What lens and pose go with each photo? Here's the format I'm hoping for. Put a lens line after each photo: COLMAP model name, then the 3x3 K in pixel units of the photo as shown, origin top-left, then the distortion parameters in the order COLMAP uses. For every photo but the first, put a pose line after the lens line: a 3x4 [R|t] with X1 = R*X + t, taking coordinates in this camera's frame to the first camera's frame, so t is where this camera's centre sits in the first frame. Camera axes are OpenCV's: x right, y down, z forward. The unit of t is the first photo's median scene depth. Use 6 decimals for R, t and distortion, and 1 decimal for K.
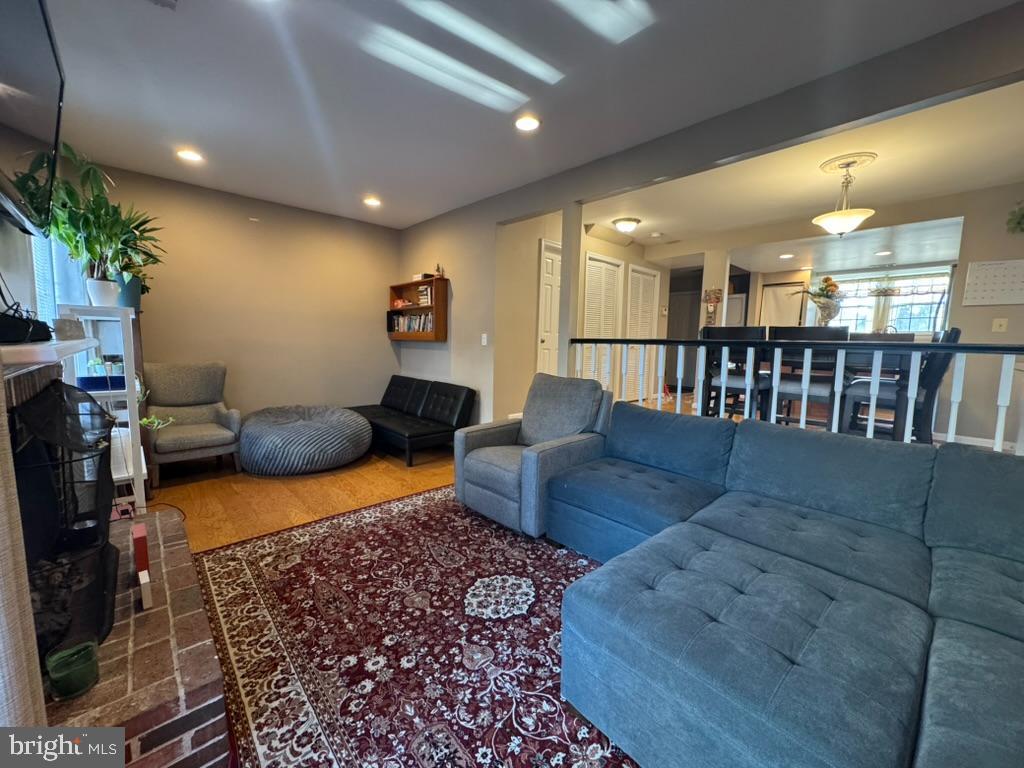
lens RADIAL K [[407.6, 0, 510.2], [0, 407.6, 383.7], [0, 0, 1]] dist [-0.001637, 0.000262]
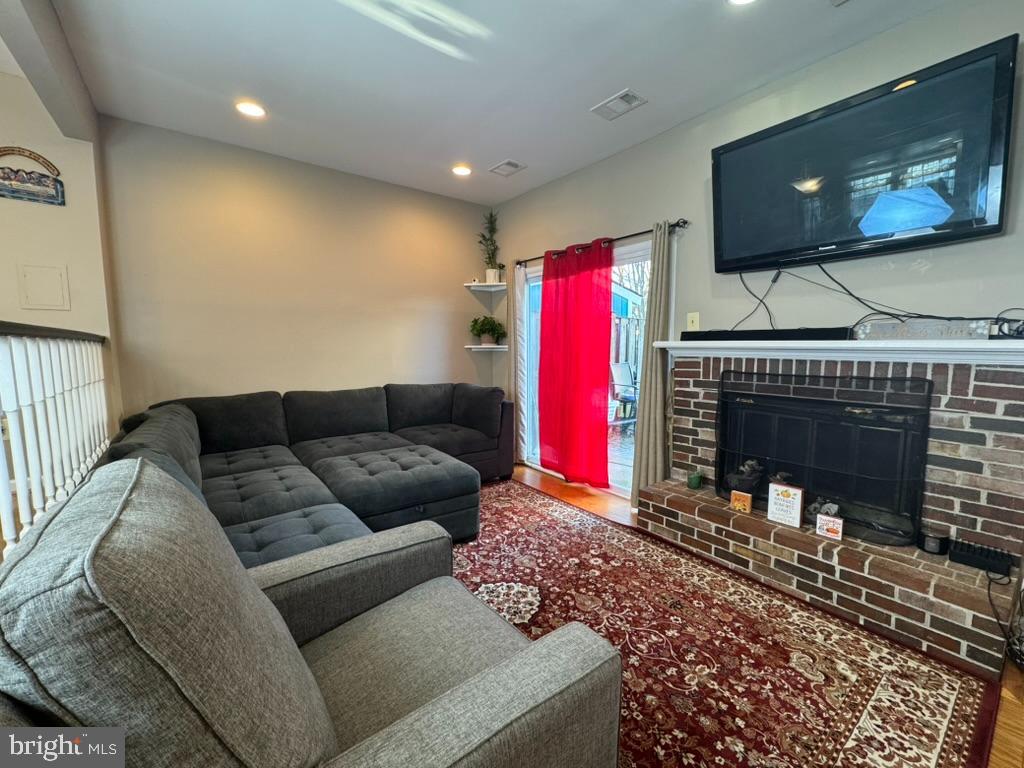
lens RADIAL K [[421.6, 0, 510.2], [0, 421.6, 383.7], [0, 0, 1]] dist [-0.001903, 0.000421]
pose [[-0.994936, -0.027106, 0.096786, -0.095021], [-0.007148, 0.979591, 0.200875, -0.139829], [-0.100256, 0.199166, -0.974824, 1.448392]]
